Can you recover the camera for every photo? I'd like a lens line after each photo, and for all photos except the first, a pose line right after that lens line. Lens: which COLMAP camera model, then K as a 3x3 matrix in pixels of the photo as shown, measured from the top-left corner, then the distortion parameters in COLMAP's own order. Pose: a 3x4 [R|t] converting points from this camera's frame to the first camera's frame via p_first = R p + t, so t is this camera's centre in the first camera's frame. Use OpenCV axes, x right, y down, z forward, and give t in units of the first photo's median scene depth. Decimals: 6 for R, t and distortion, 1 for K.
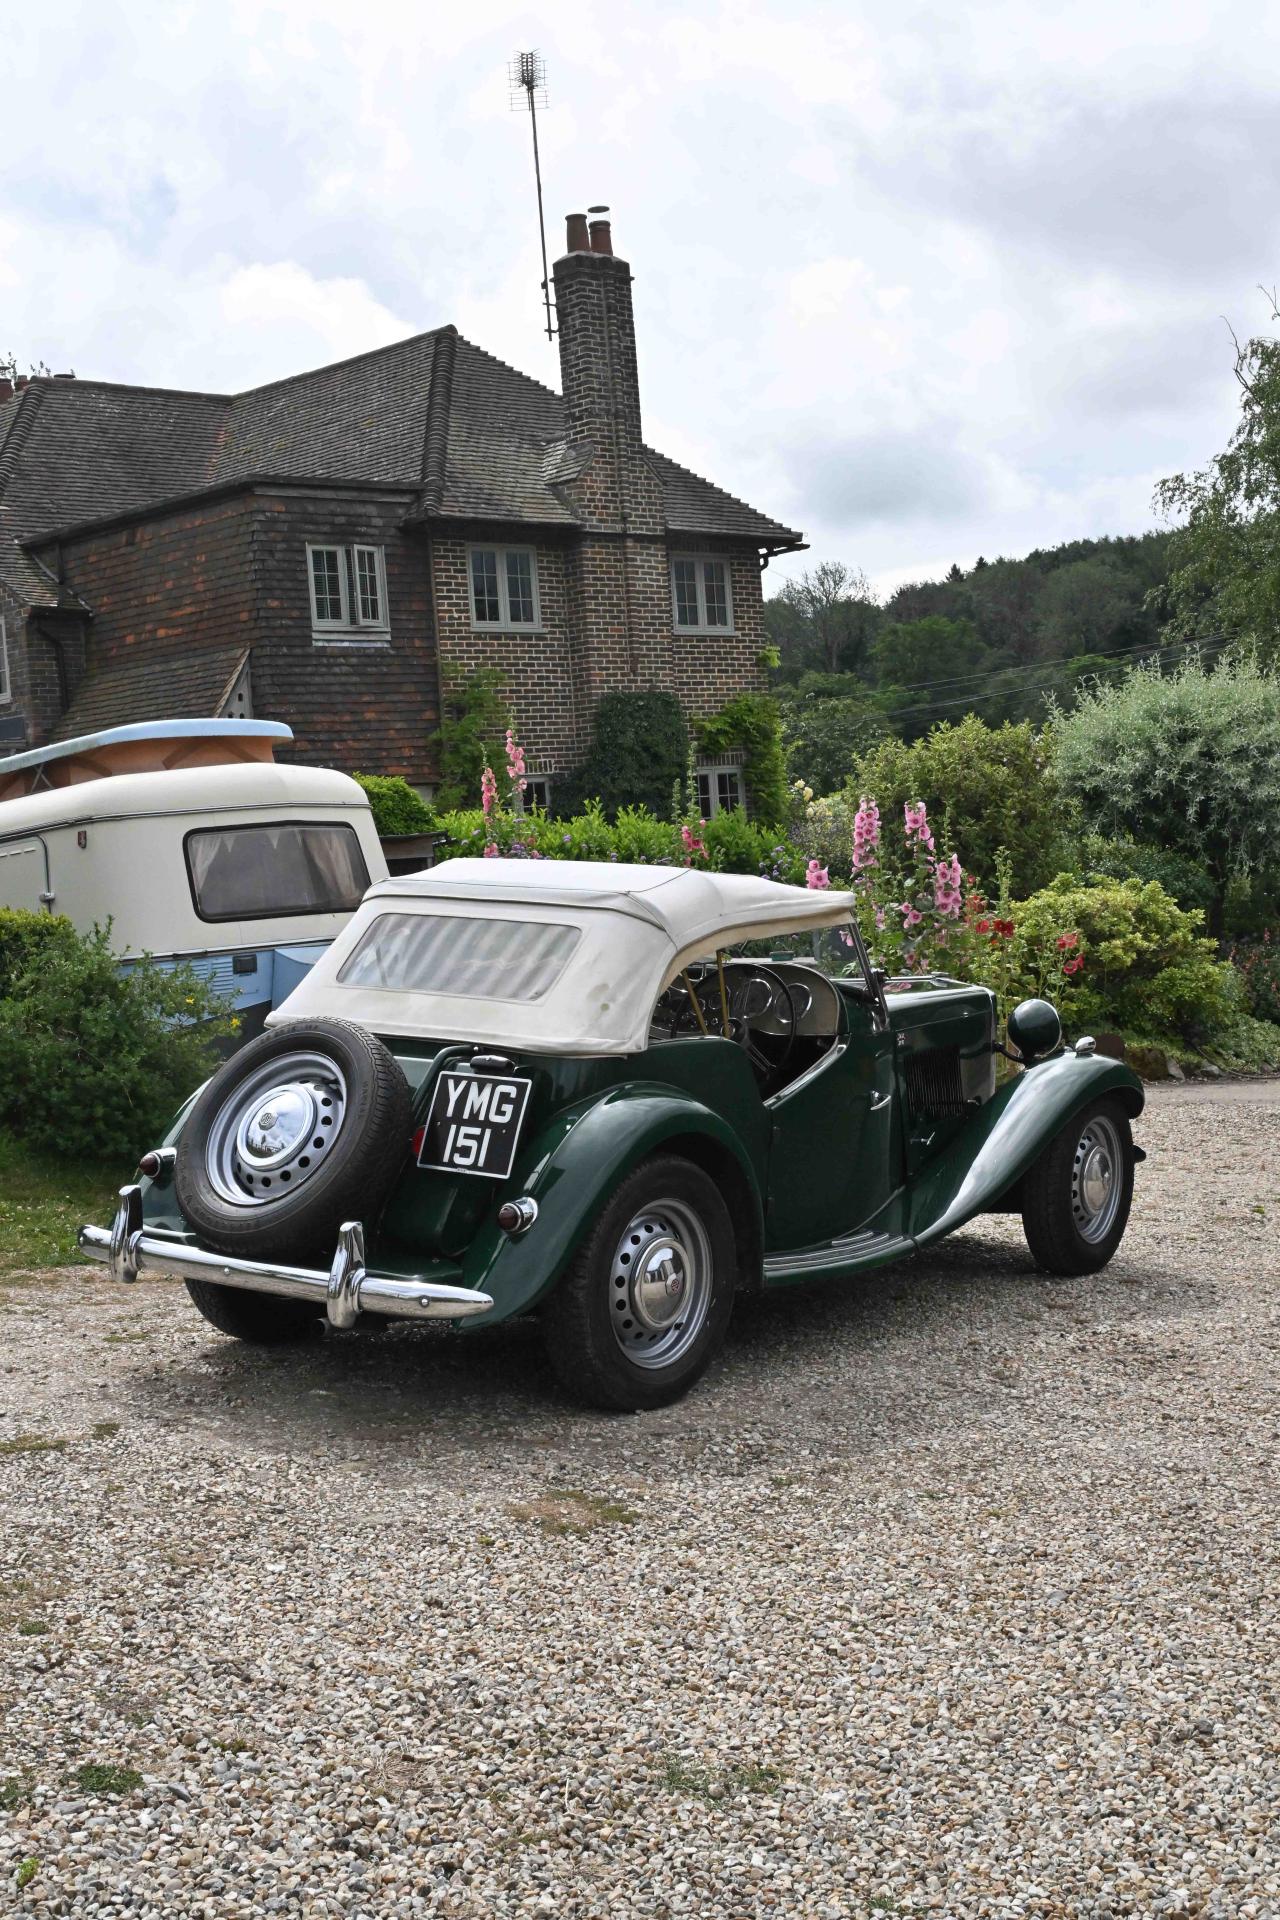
lens RADIAL K [[2421.5, 0, 642.0], [0, 2421.5, 971.0], [0, 0, 1]] dist [-0.014383, 0.006913]
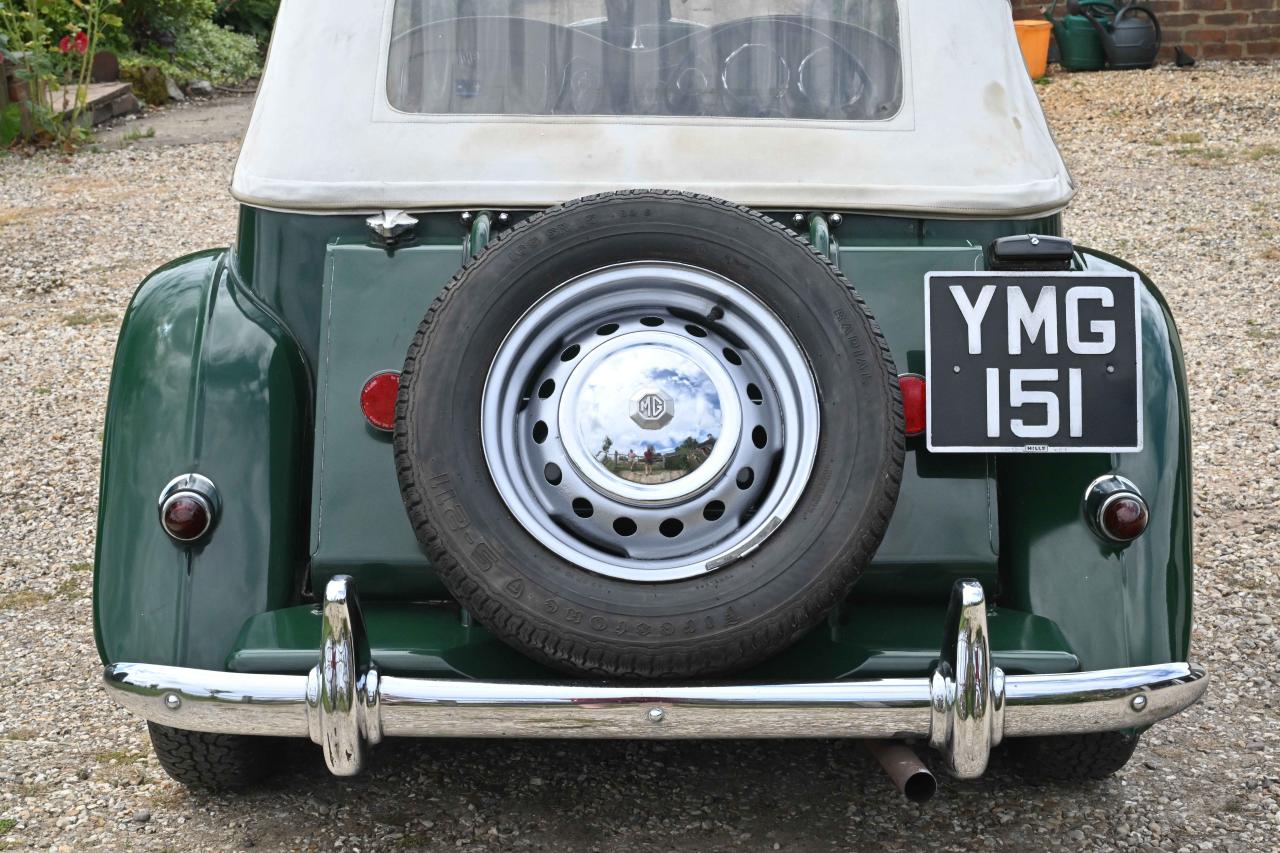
lens RADIAL K [[2517.8, 0, 632.7], [0, 2517.8, 451.8], [0, 0, 1]] dist [0.012484, -0.094298]
pose [[0.787567, -0.166934, 0.593188, -0.234289], [0.044153, 0.975421, 0.215880, -0.021767], [-0.614645, -0.143829, 0.775580, 0.291950]]
